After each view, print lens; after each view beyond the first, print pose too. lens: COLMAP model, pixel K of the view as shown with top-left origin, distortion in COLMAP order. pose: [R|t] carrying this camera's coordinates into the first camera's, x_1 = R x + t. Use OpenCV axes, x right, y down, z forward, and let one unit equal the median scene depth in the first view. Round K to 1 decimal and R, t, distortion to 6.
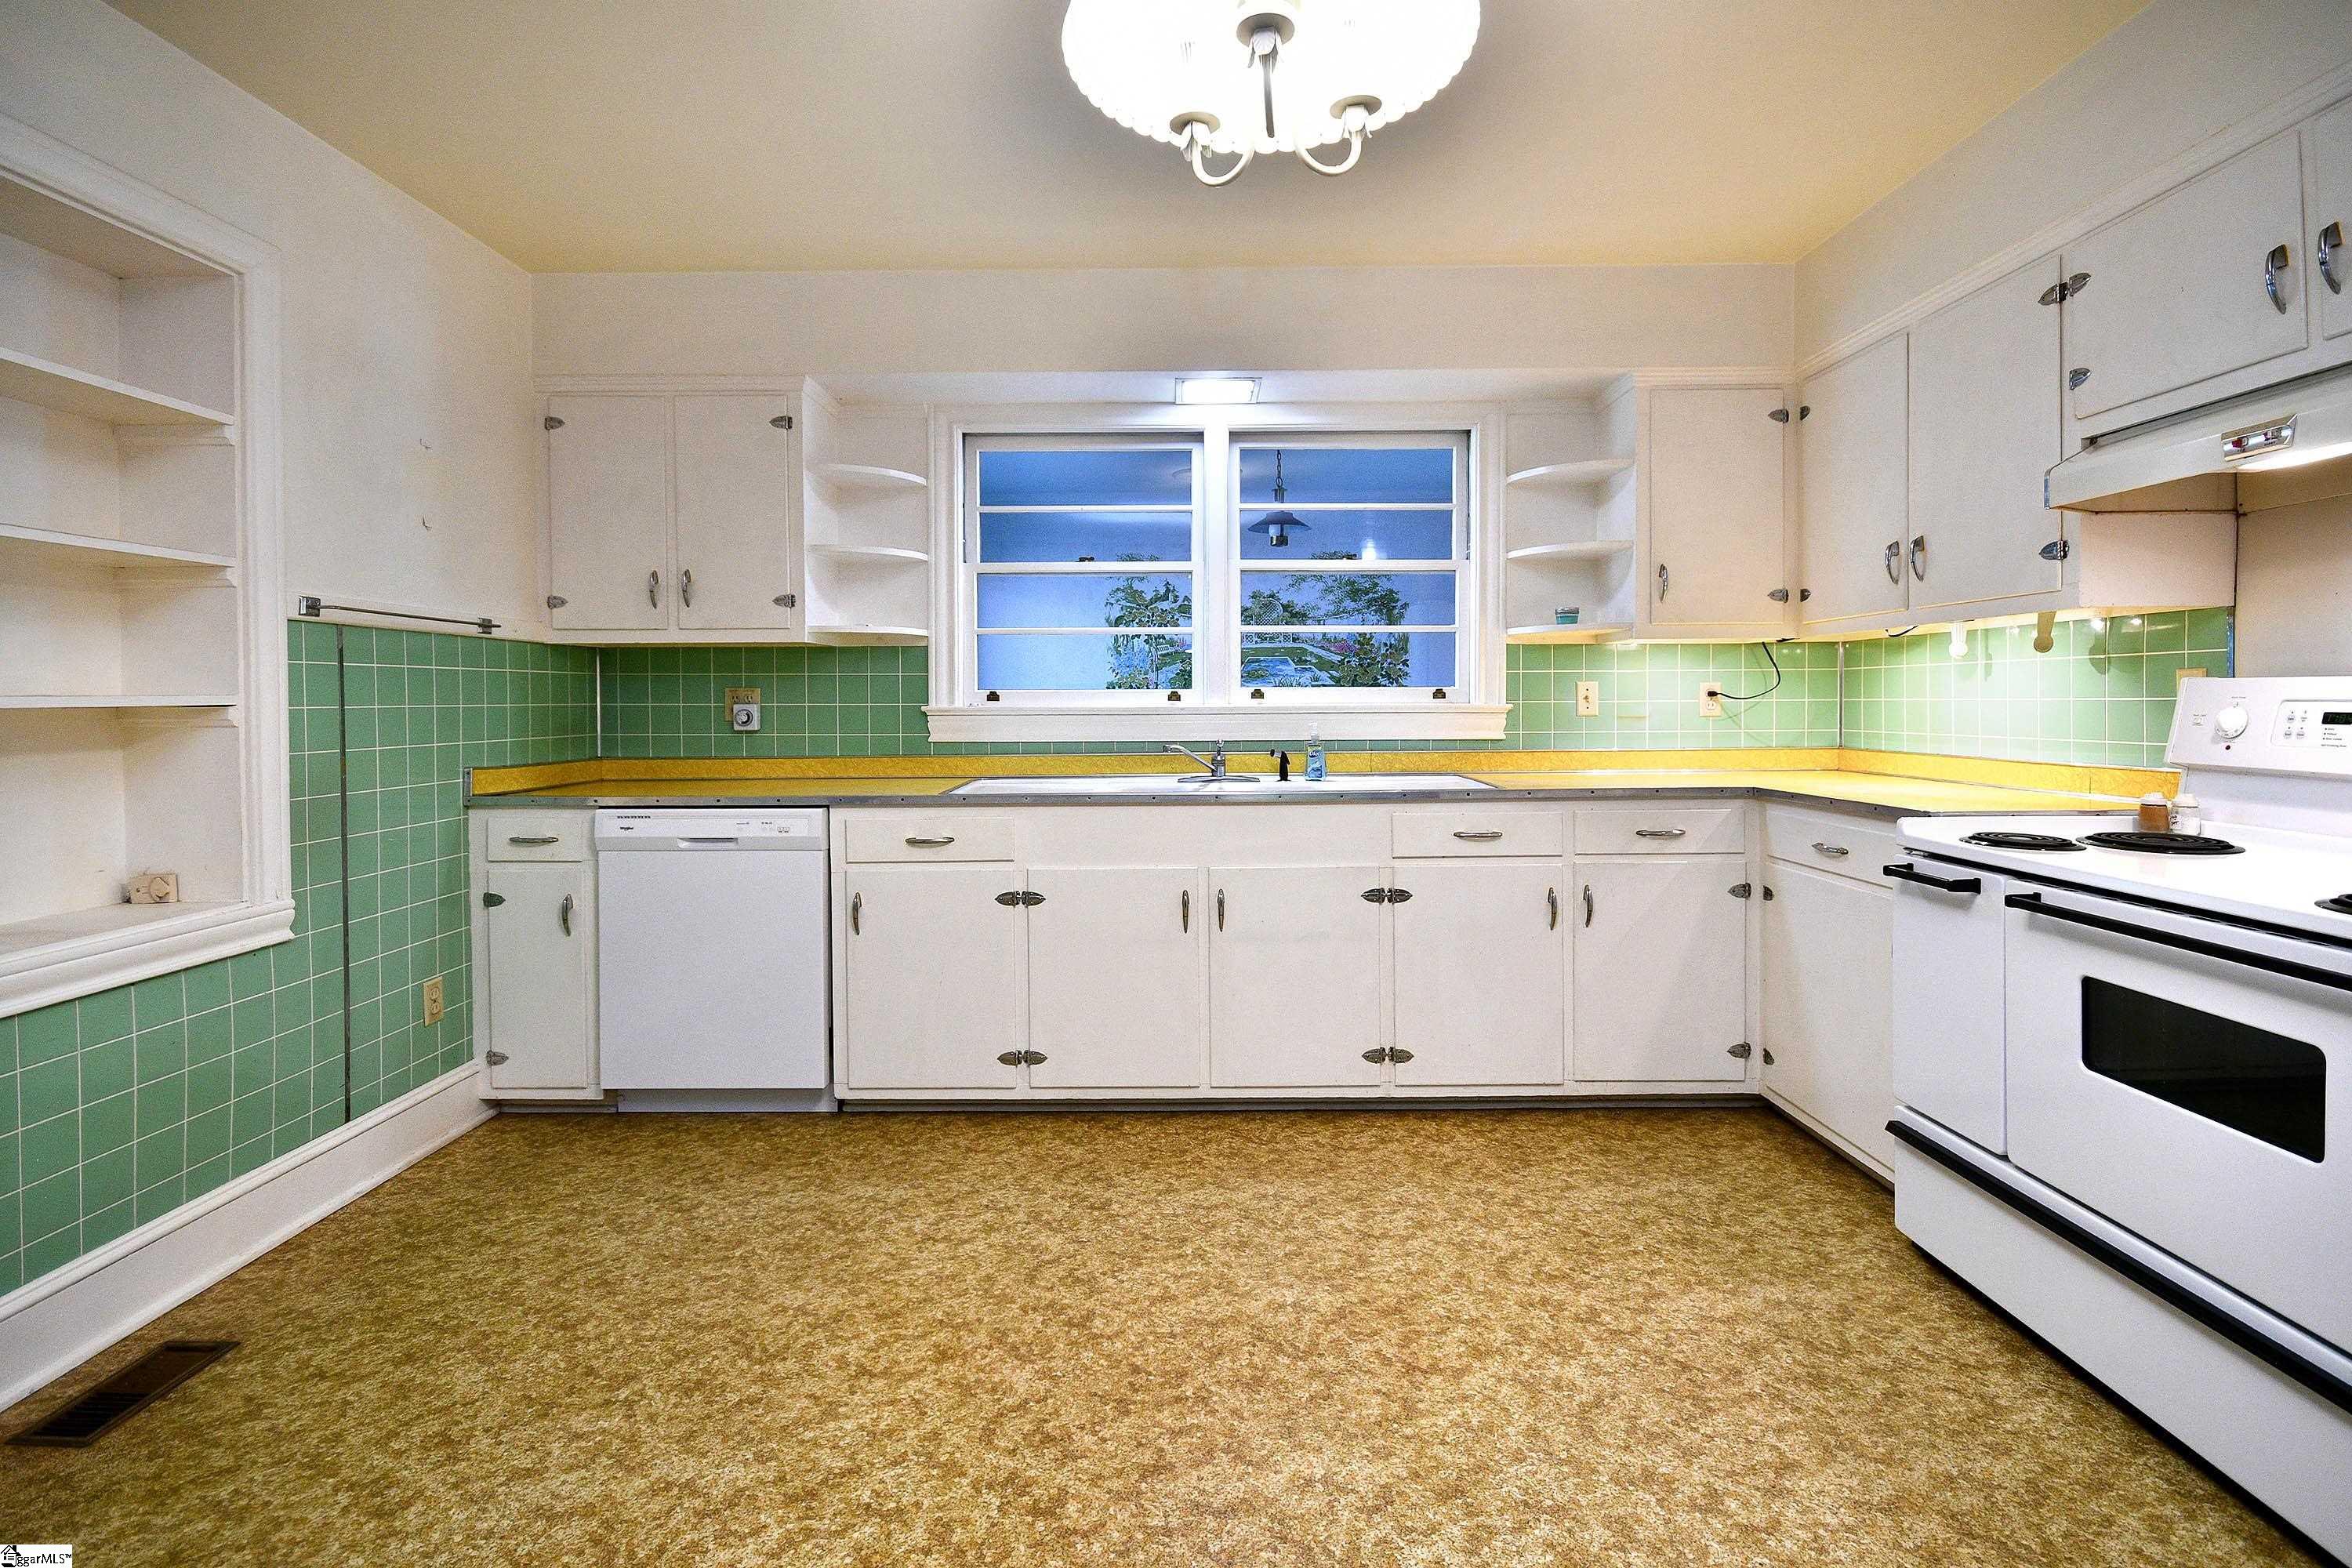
lens RADIAL K [[992.7, 0, 1176.0], [0, 992.7, 784.0], [0, 0, 1]] dist [-0.002456, 0.000082]
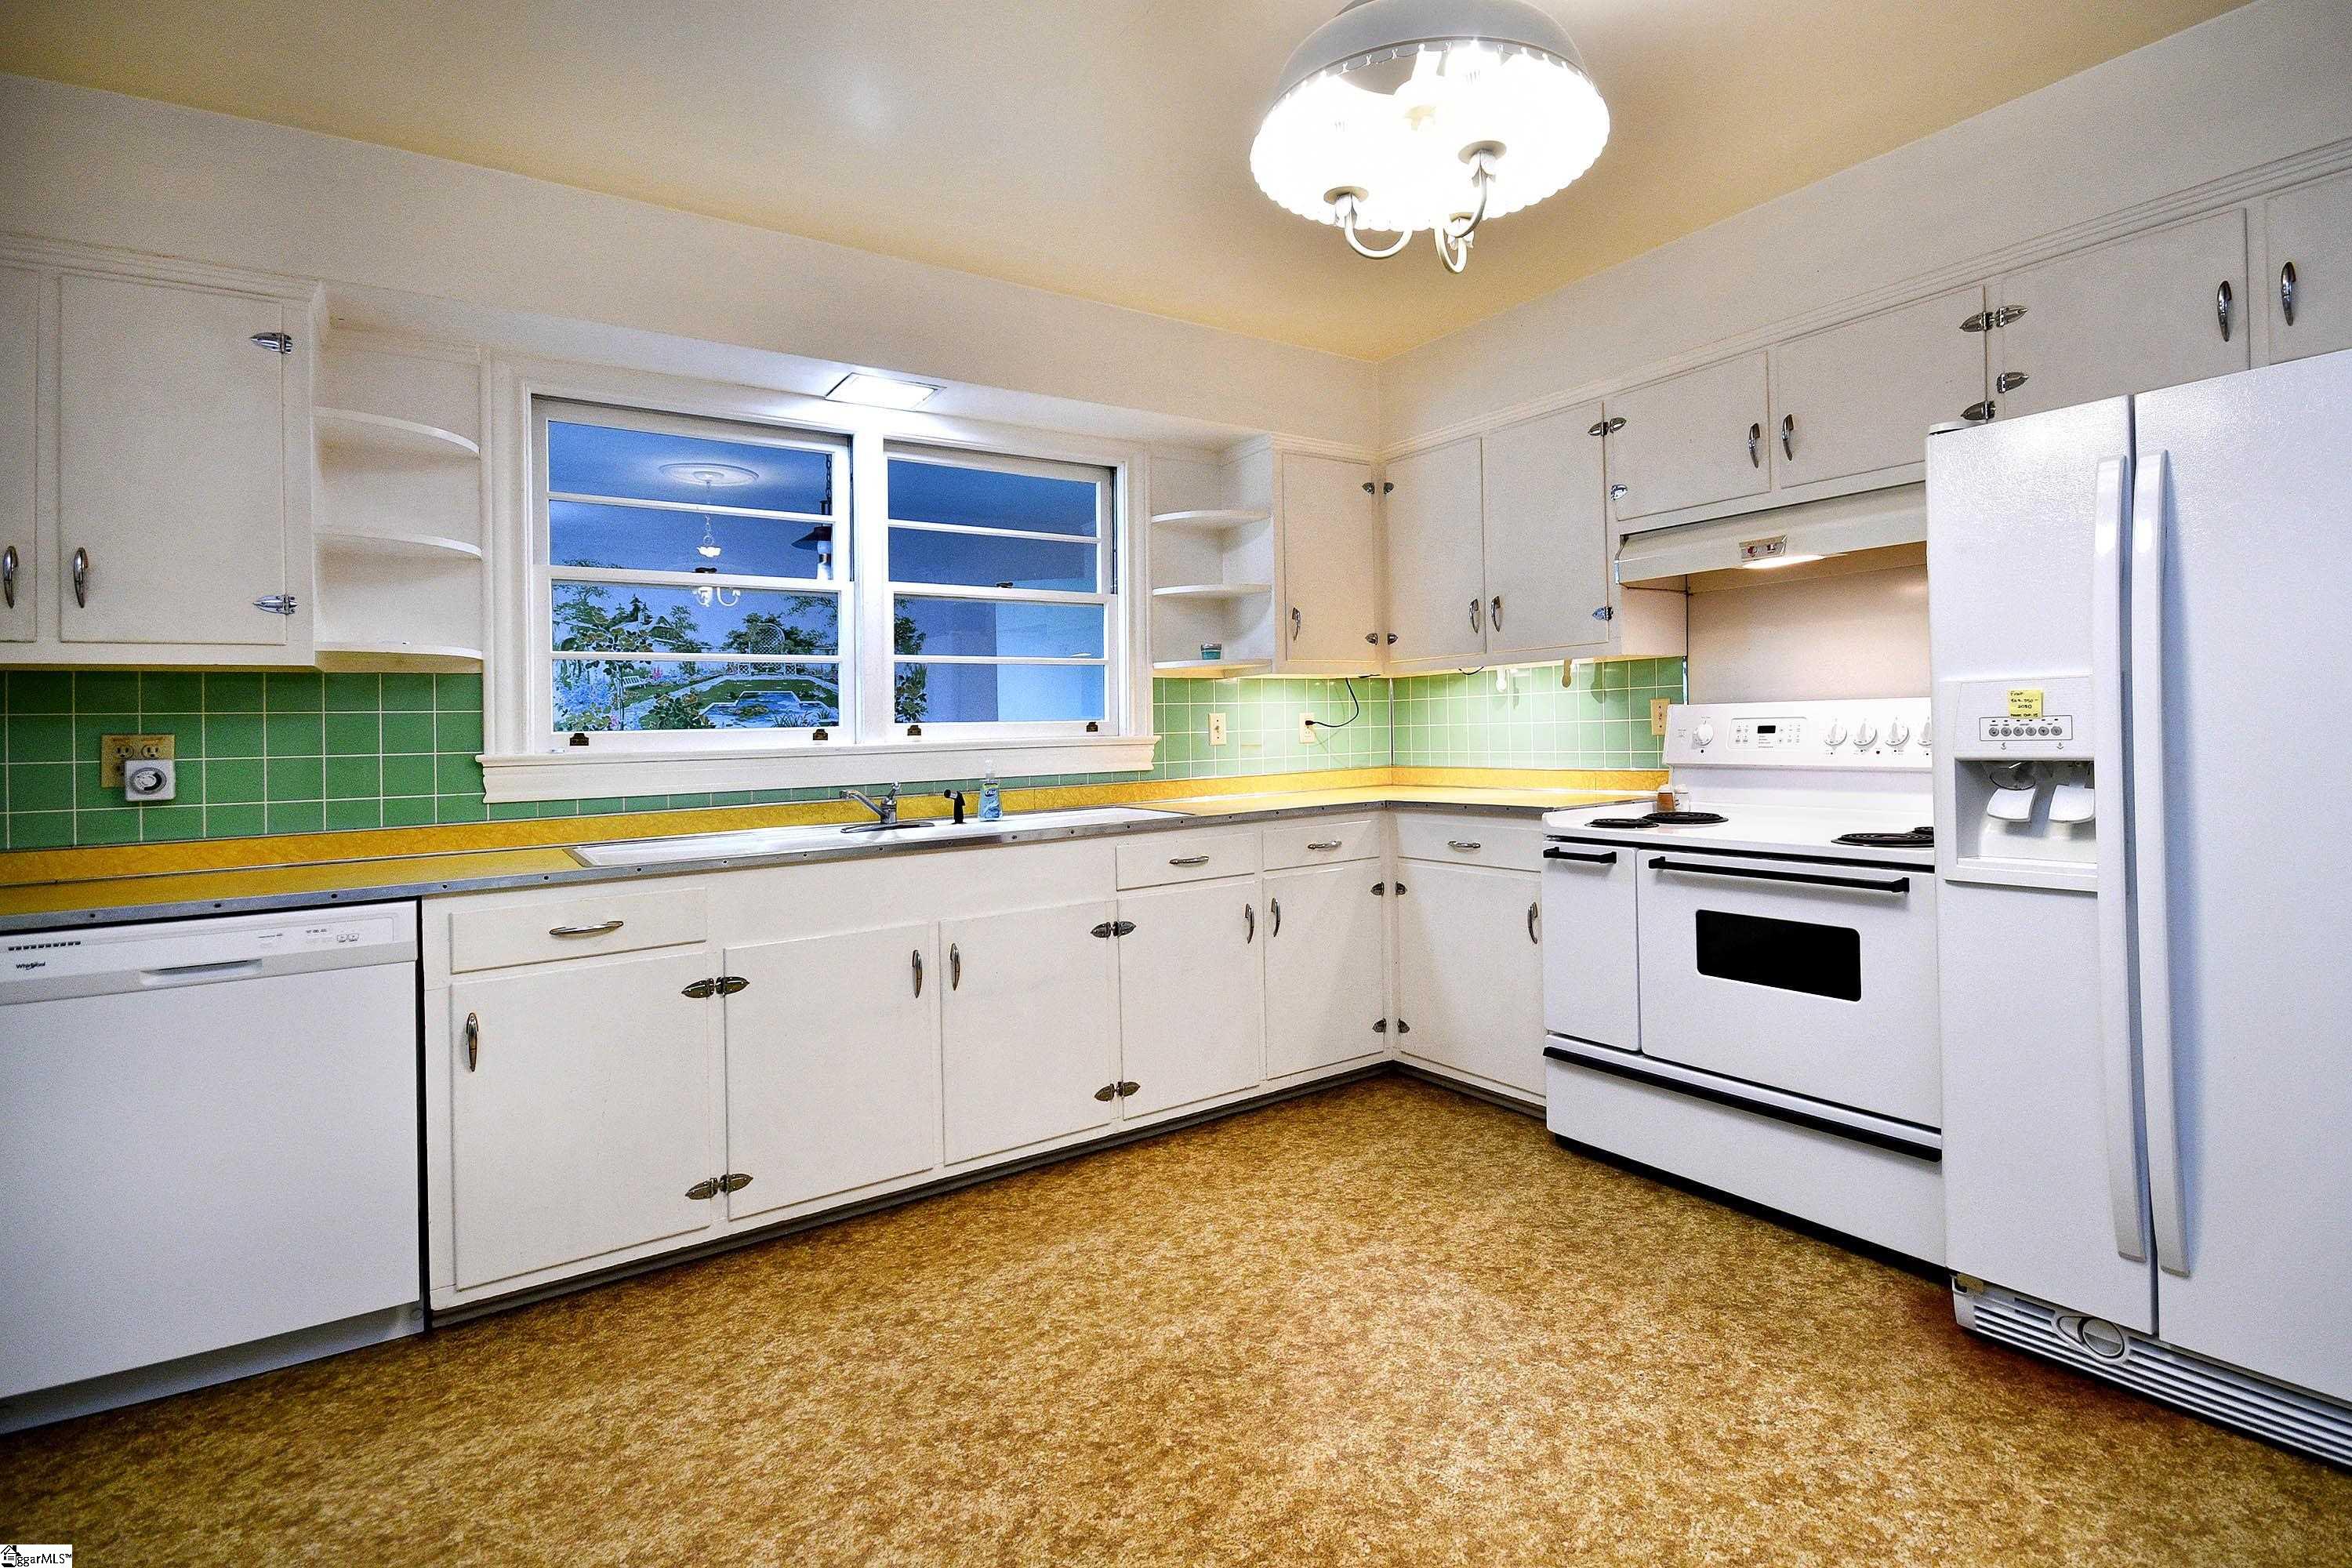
lens RADIAL K [[1087.5, 0, 1179.4], [0, 1087.5, 813.7], [0, 0, 1]] dist [-0.002985, -0.000142]
pose [[0.829380, -0.059765, 0.555479, -0.325886], [0.069166, 0.997597, 0.004062, -0.002640], [-0.554387, 0.035051, 0.831521, 0.054021]]
